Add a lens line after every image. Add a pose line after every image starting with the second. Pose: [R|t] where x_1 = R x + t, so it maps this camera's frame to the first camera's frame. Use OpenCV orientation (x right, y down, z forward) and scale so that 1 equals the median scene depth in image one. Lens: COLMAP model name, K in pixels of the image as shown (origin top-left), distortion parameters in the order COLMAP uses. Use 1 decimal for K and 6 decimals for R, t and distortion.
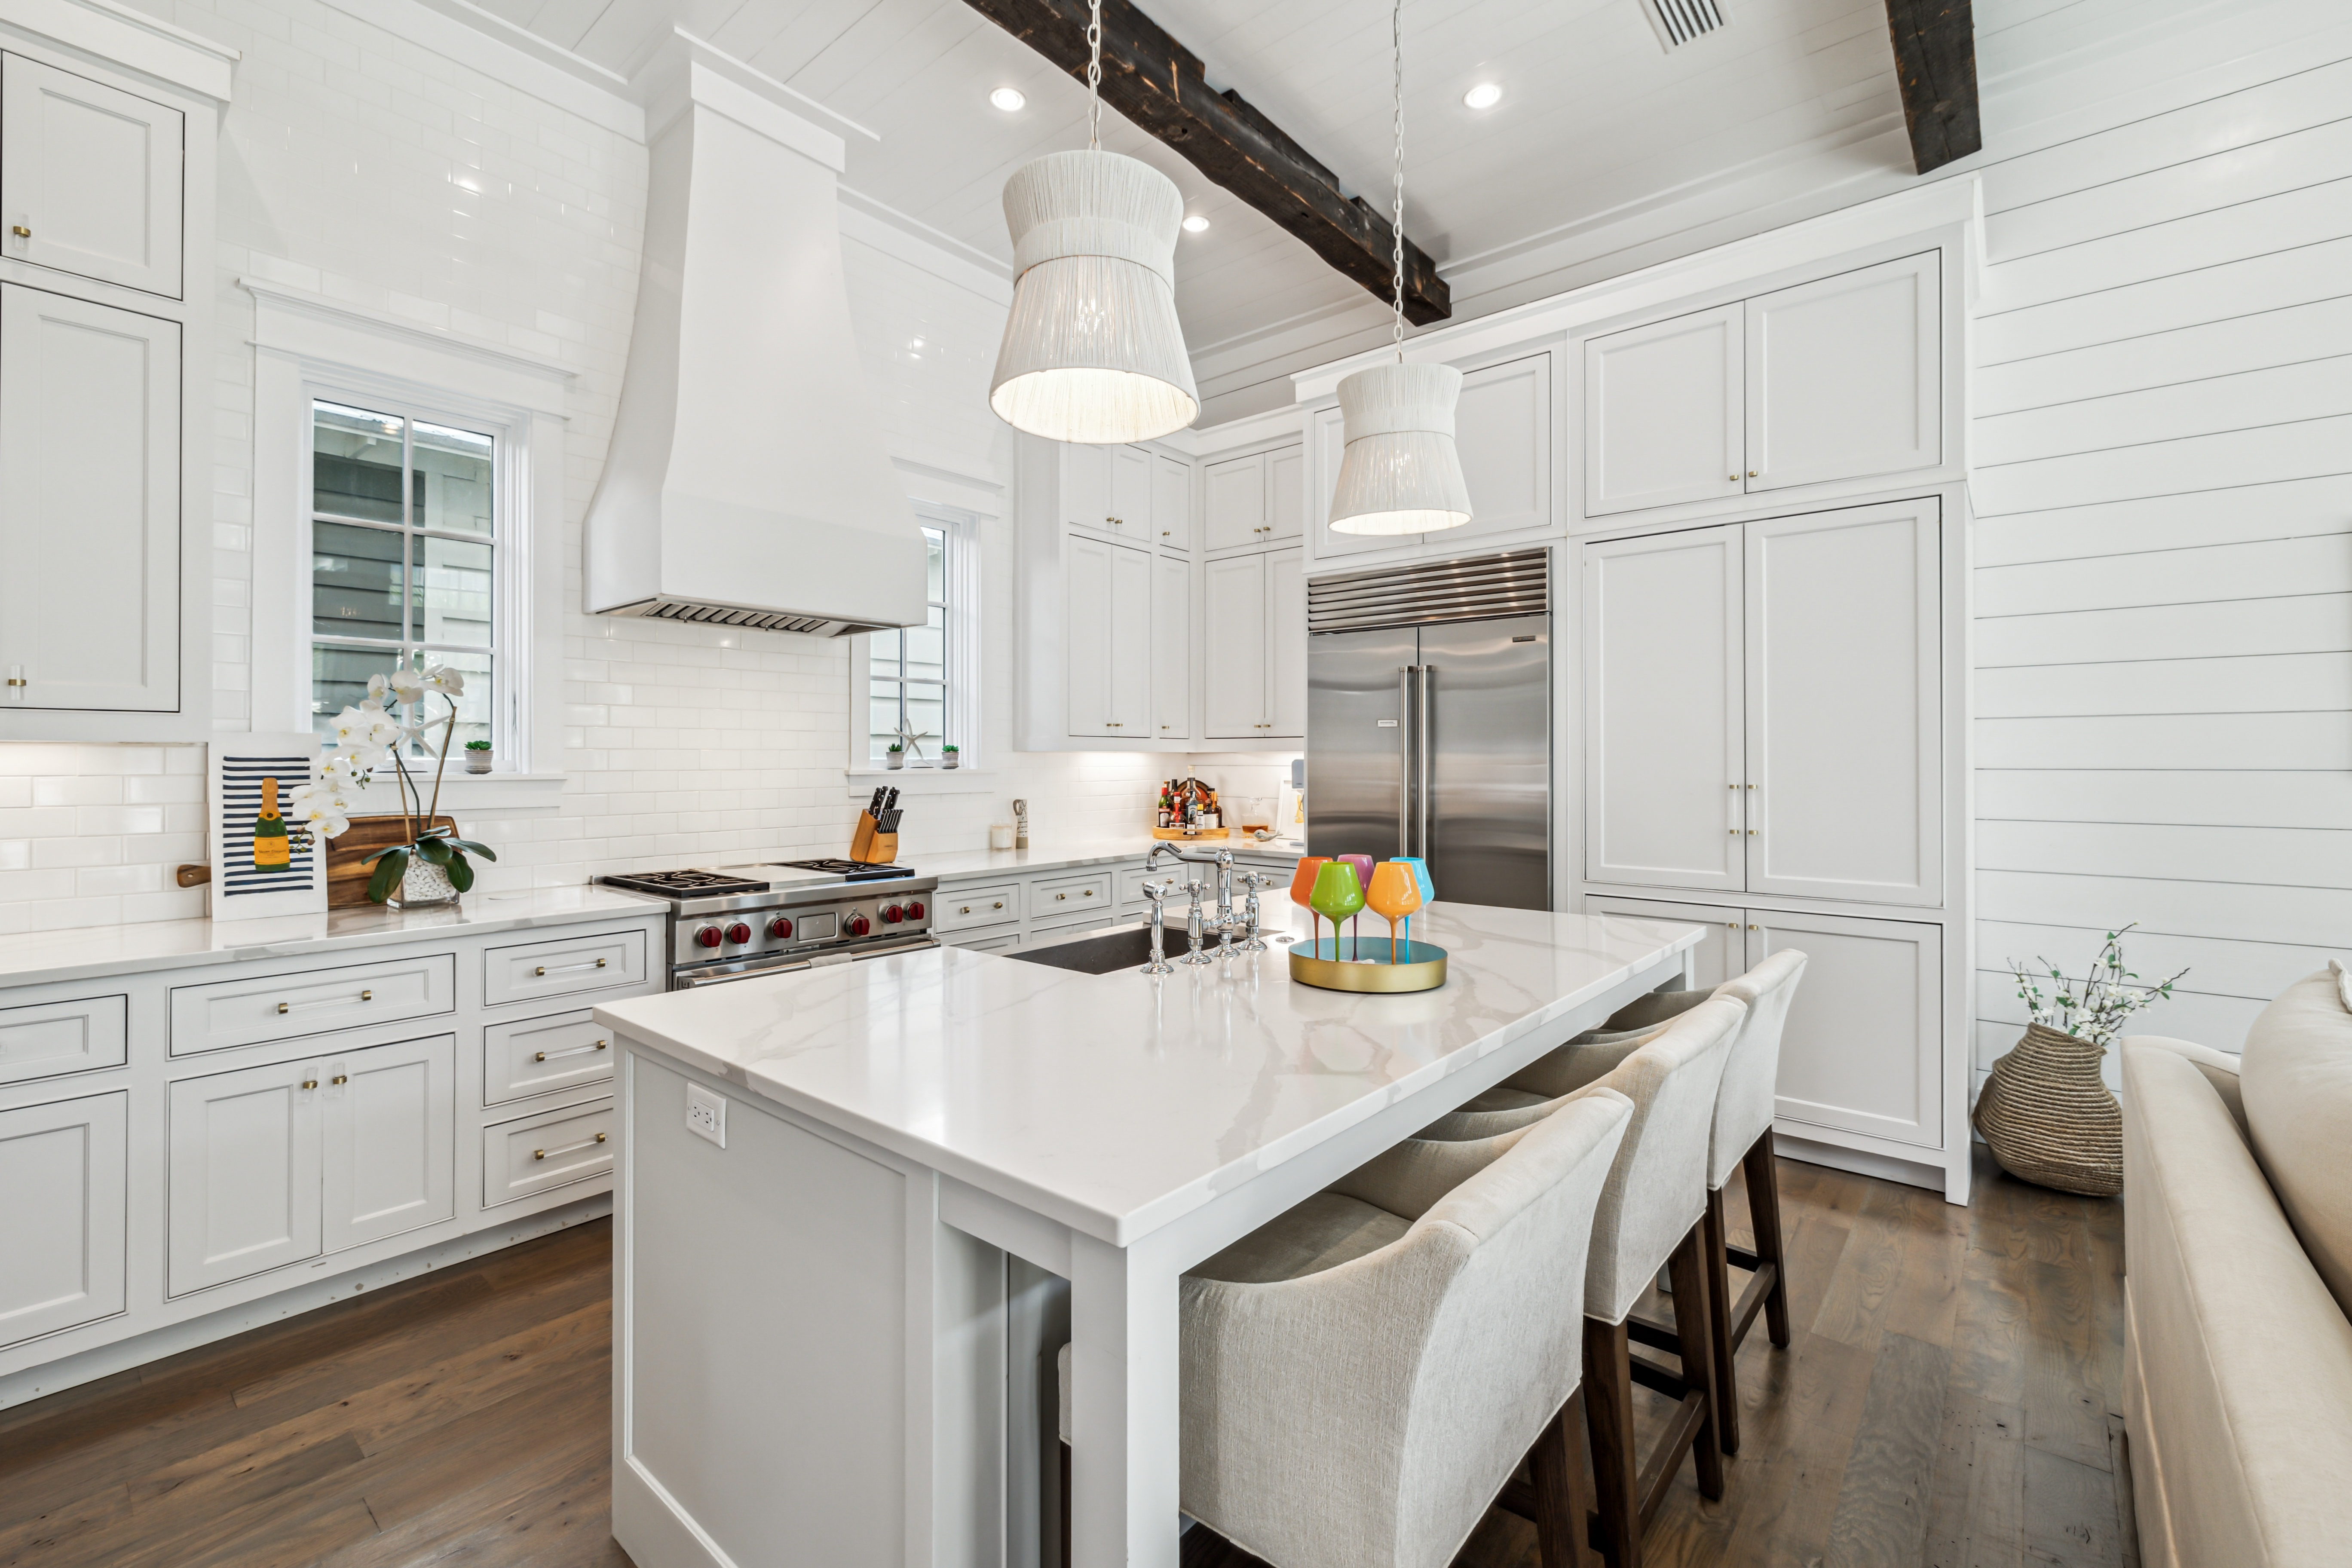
lens RADIAL K [[1008.7, 0, 1177.1], [0, 1008.7, 753.6], [0, 0, 1]] dist [-0.001561, 0.000048]
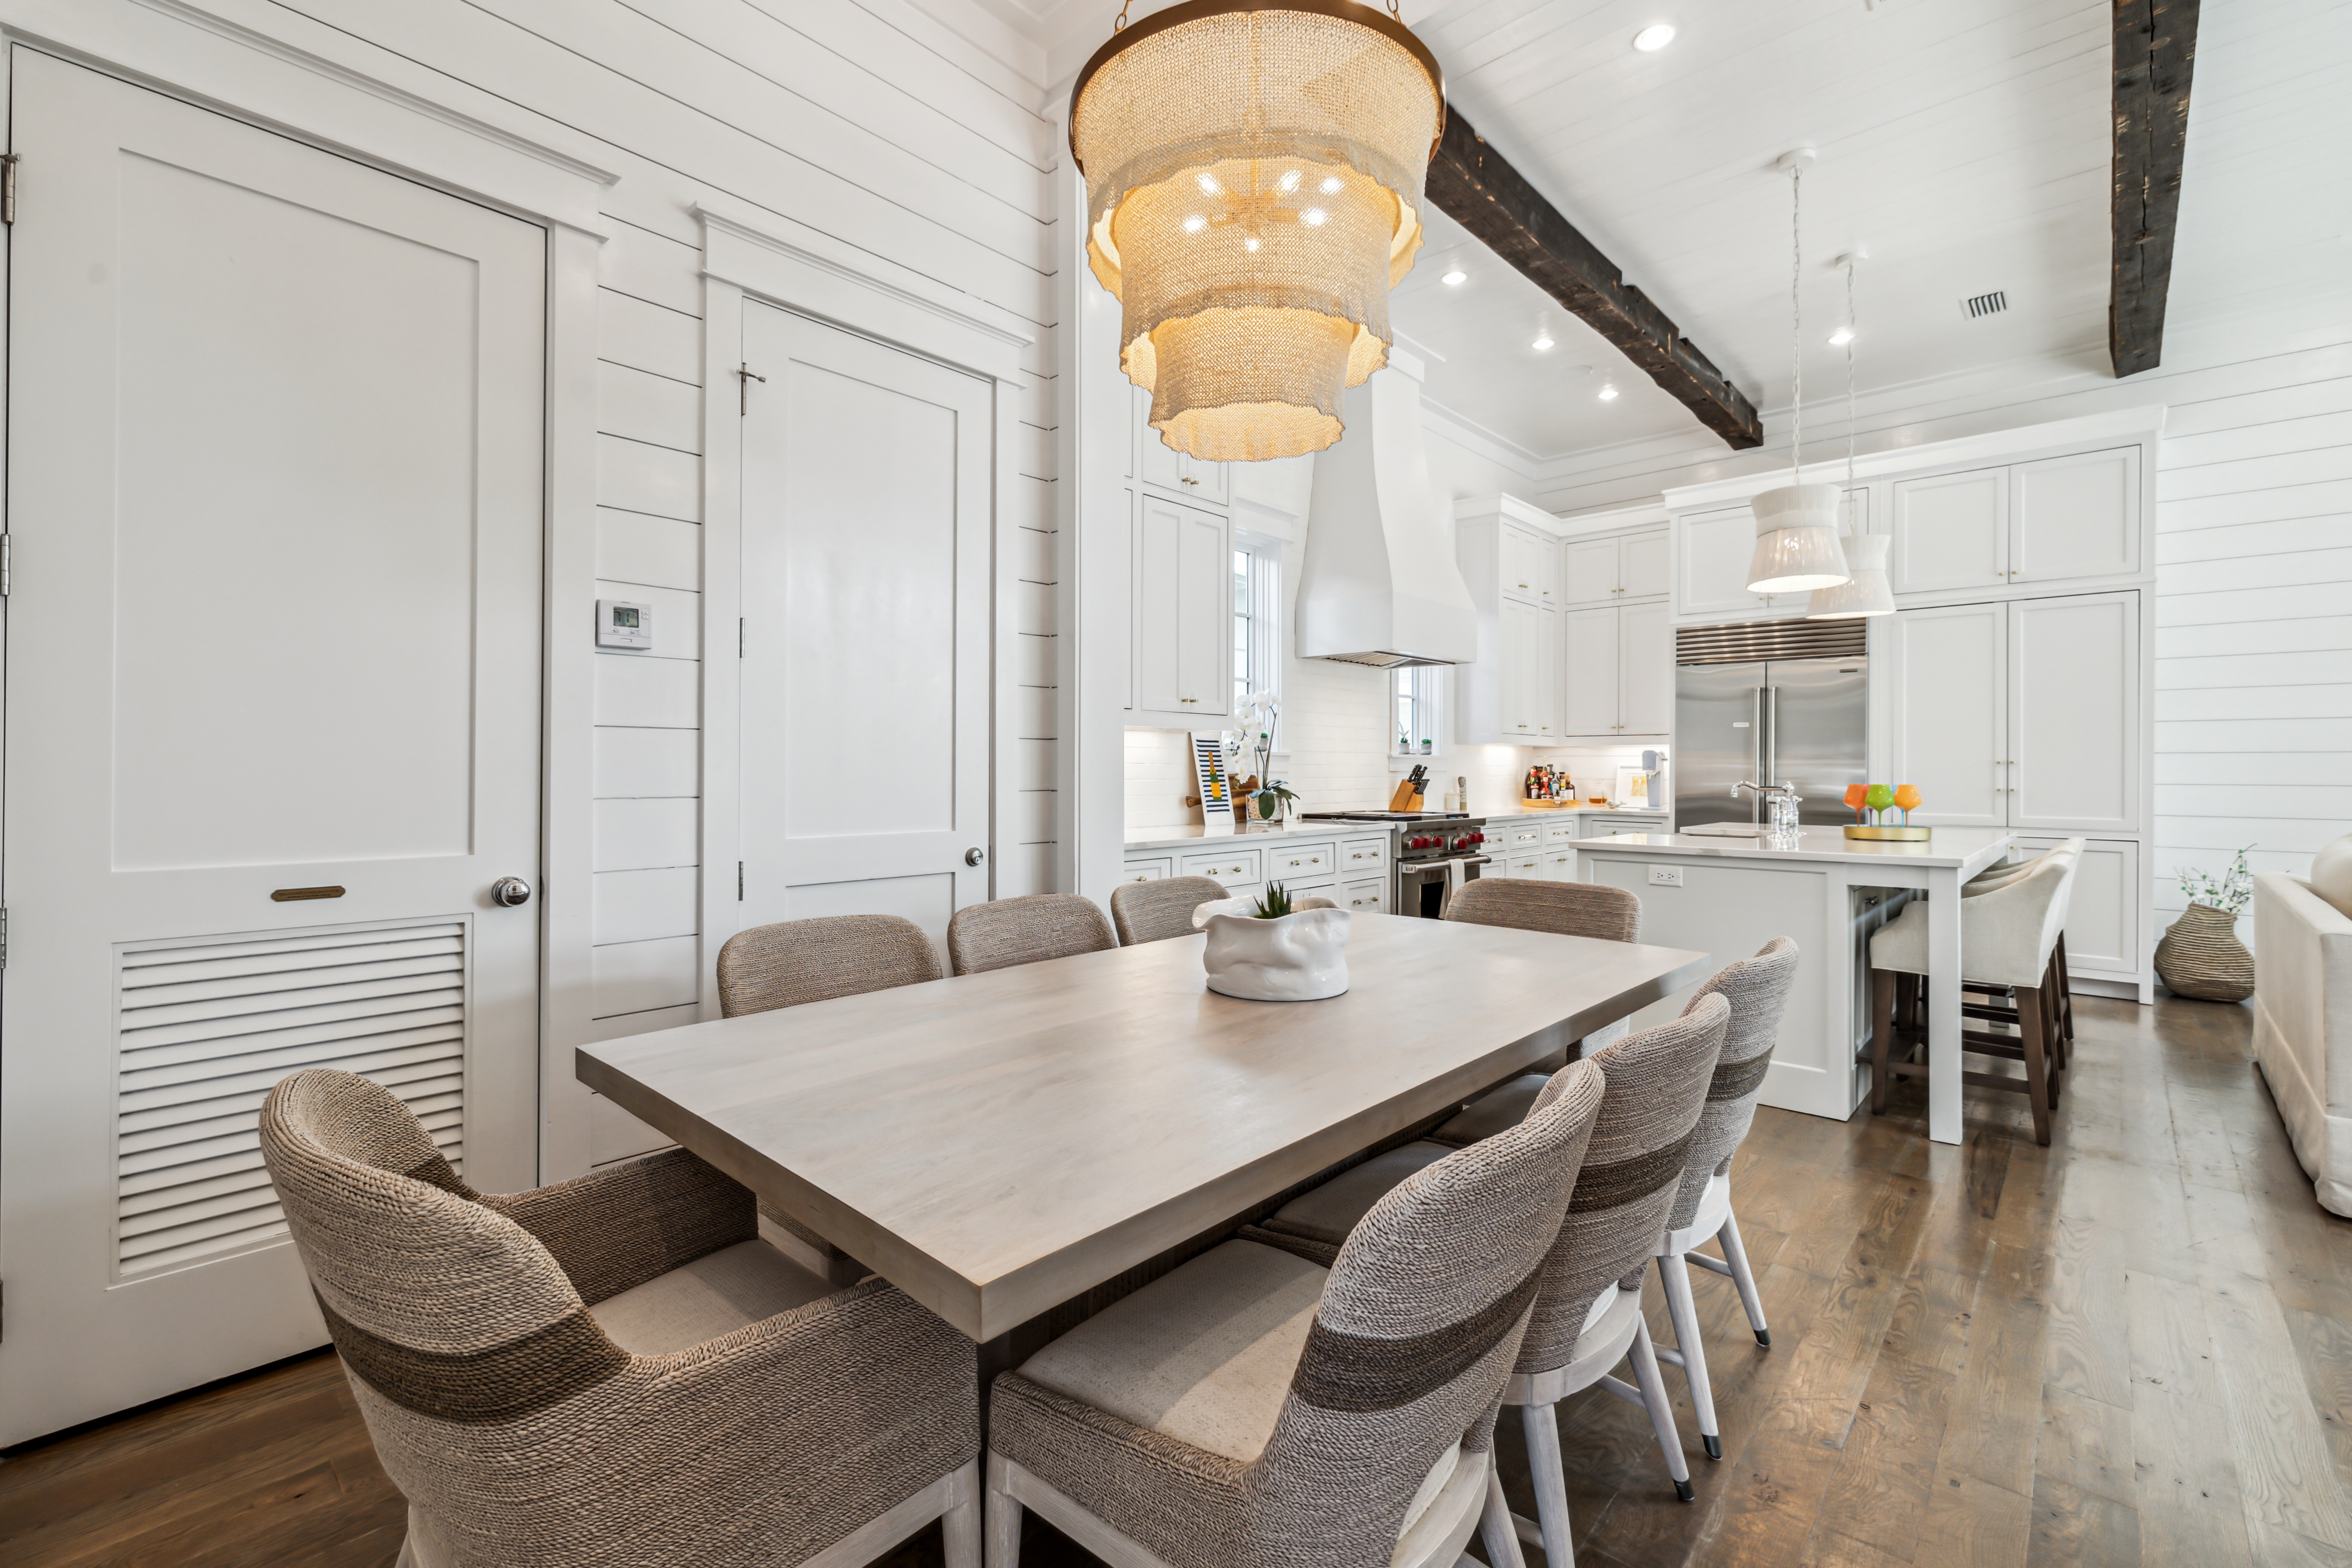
lens RADIAL K [[1017.0, 0, 1183.1], [0, 1017.0, 769.2], [0, 0, 1]] dist [0.000621, -0.000083]
pose [[0.999158, 0.003623, -0.040857, -0.748865], [-0.003344, 0.999971, 0.006876, 0.038597], [0.040881, -0.006734, 0.999141, -0.748758]]
